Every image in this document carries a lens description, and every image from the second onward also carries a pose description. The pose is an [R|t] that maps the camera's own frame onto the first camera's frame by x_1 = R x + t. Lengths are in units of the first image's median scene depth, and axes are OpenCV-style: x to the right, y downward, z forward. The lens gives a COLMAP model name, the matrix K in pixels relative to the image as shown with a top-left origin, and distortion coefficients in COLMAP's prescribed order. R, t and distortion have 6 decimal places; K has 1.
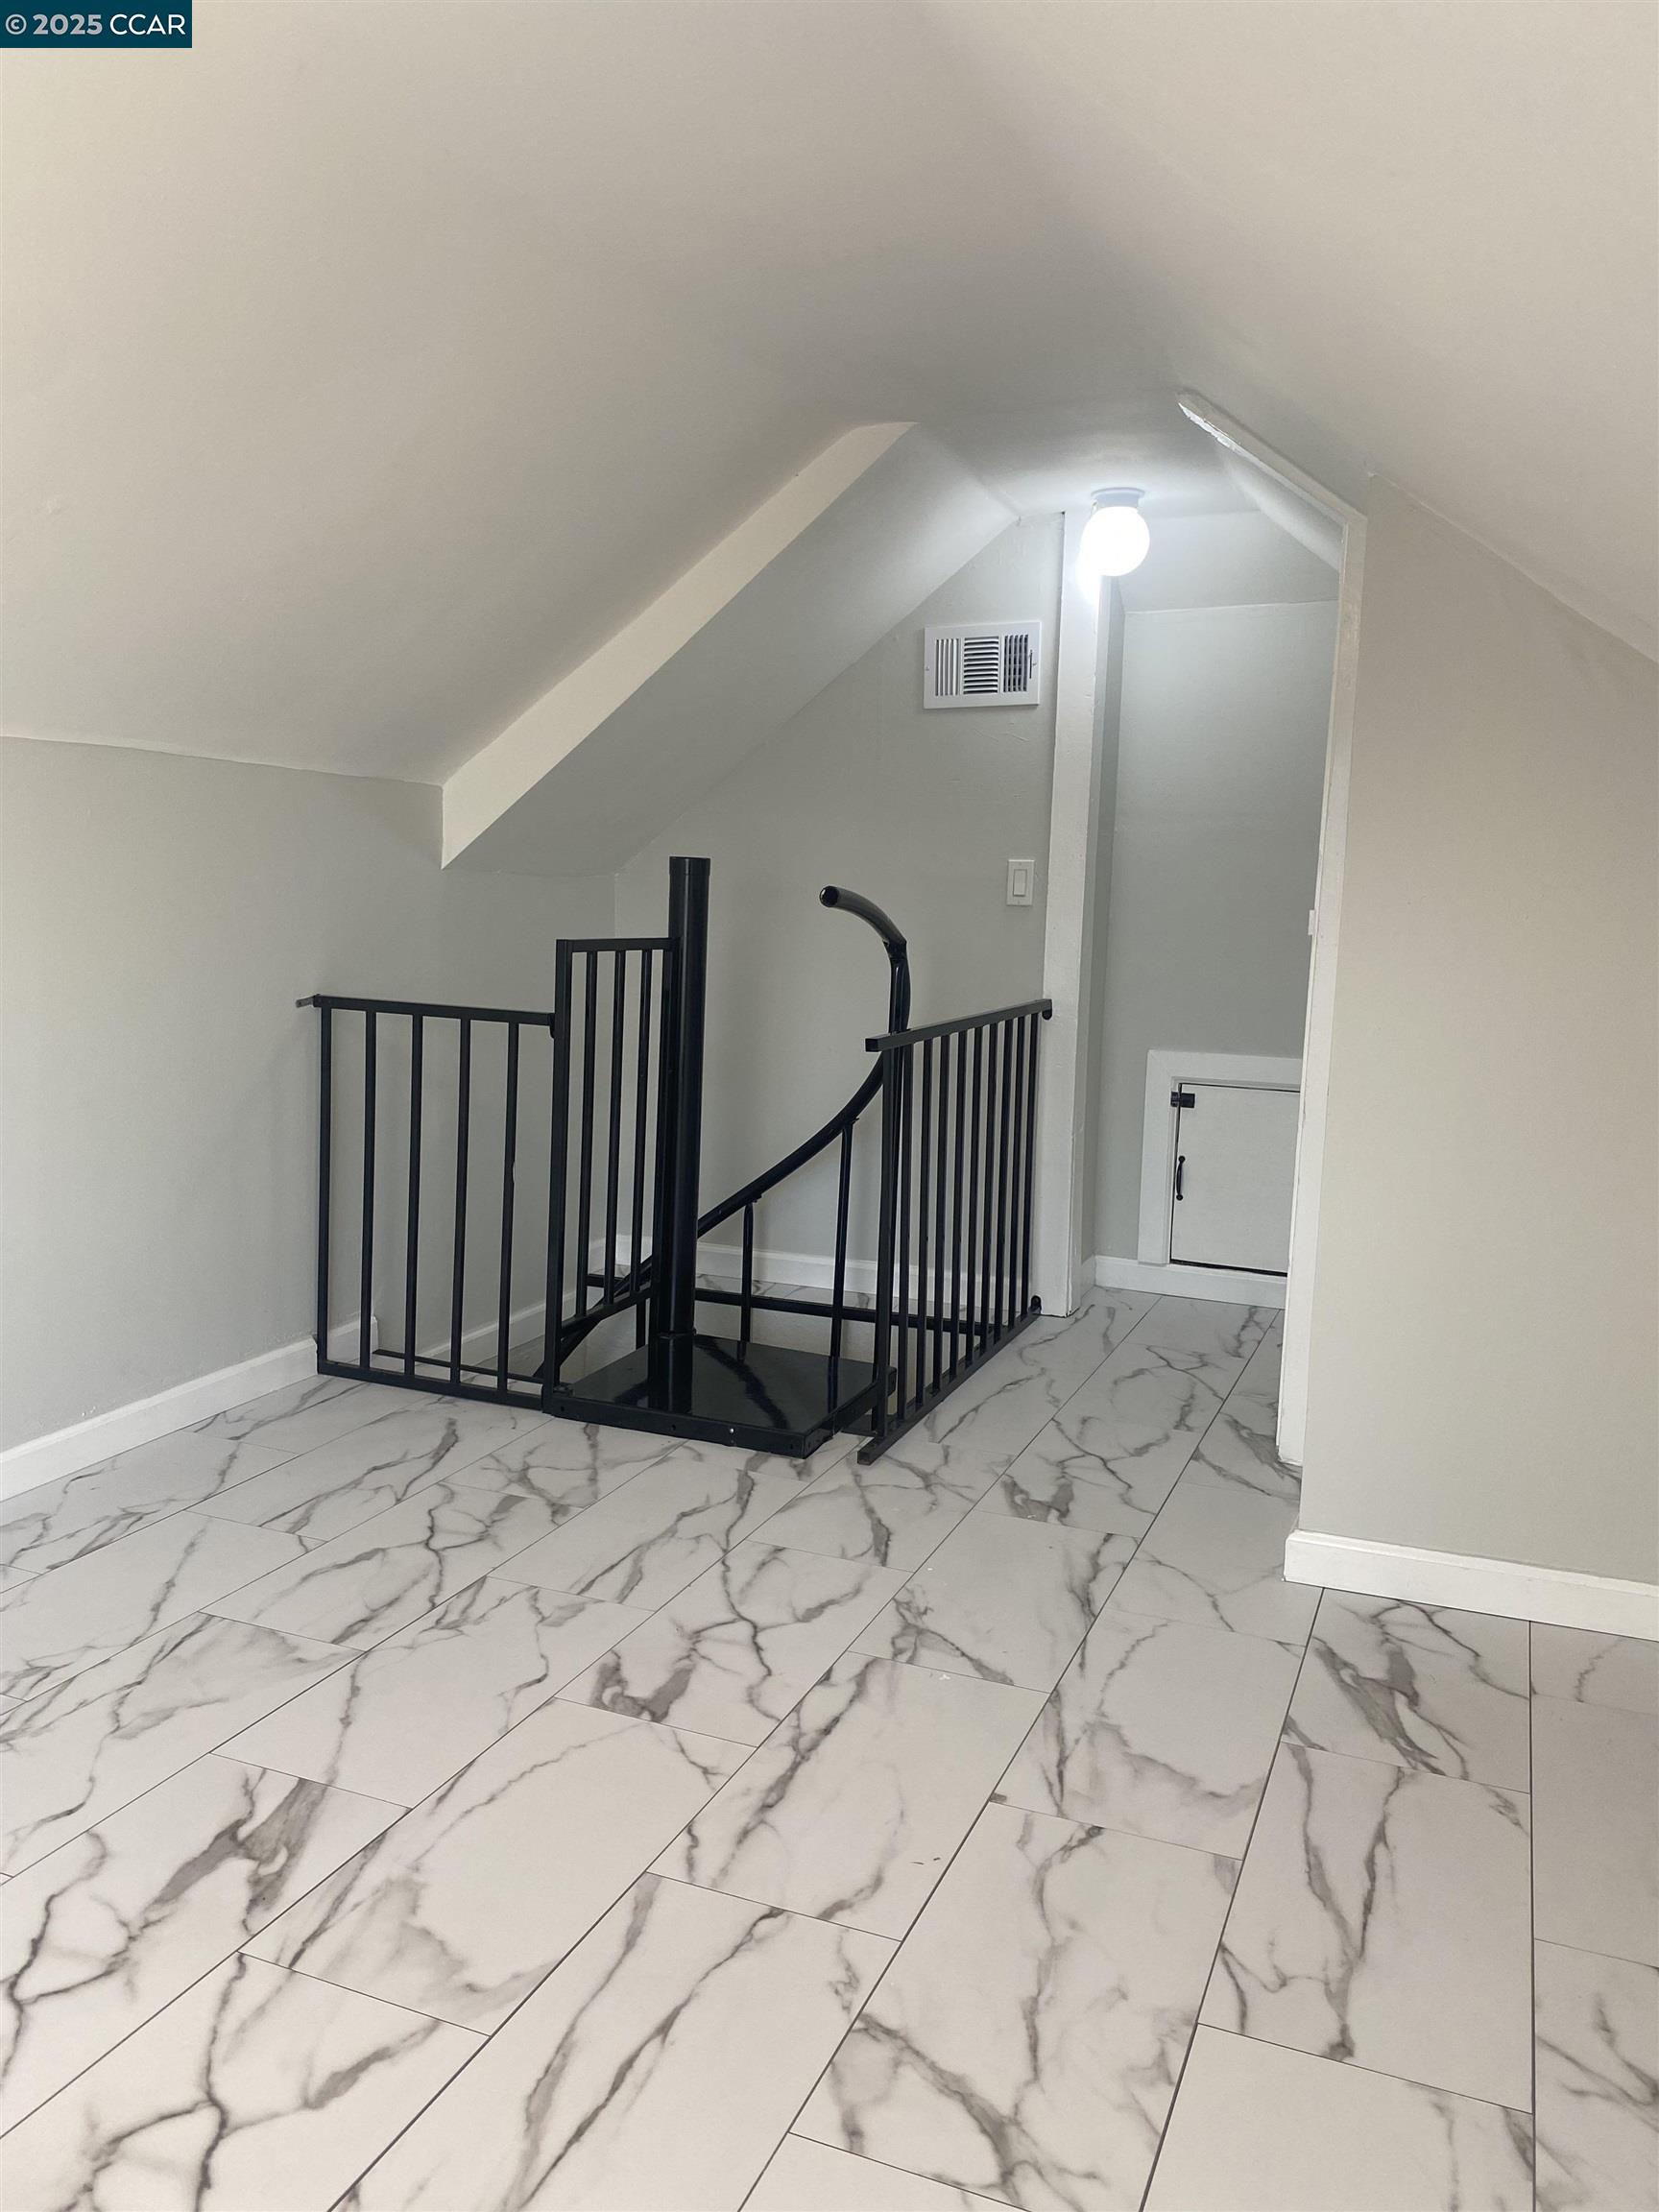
lens RADIAL K [[1682.0, 0, 832.6], [0, 1682.0, 1104.3], [0, 0, 1]] dist [0.029694, -0.016192]
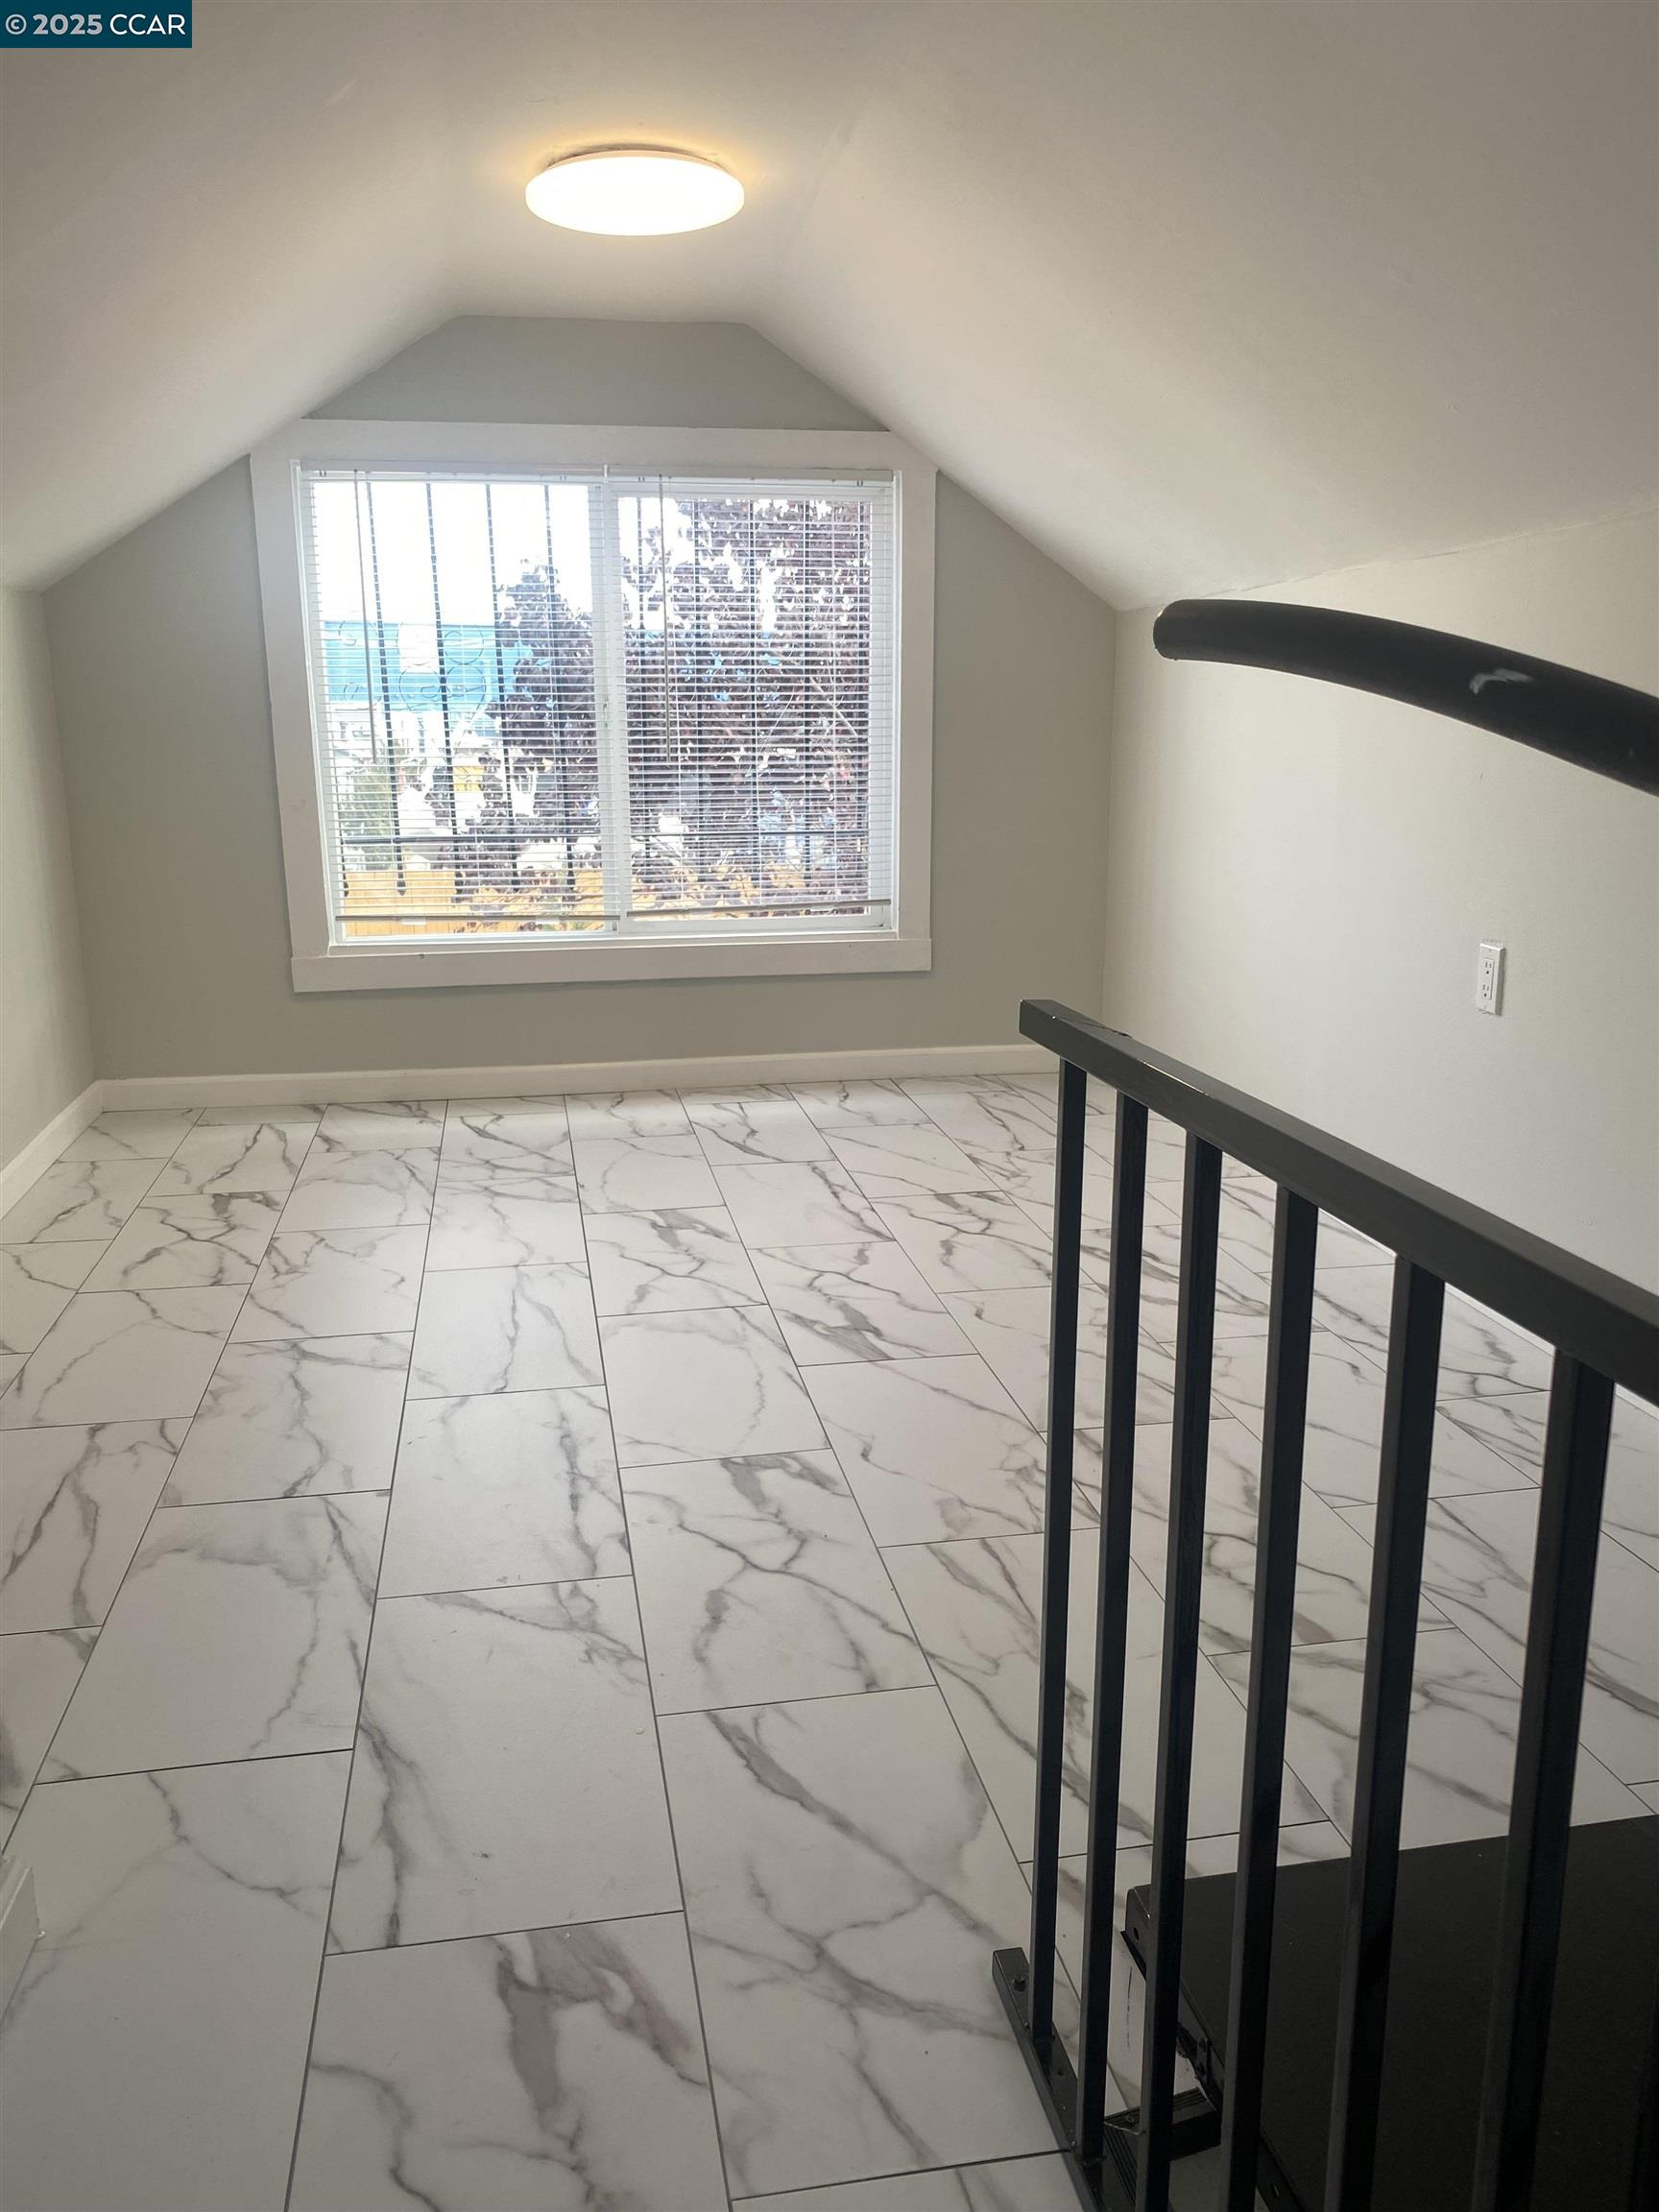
lens RADIAL K [[1682.0, 0, 832.3], [0, 1682.0, 1102.4], [0, 0, 1]] dist [0.029694, -0.016192]
pose [[-0.838043, 0.103354, -0.535726, 0.384166], [-0.087099, 0.943960, 0.318362, -0.195306], [0.538608, 0.313462, -0.782076, 1.782255]]
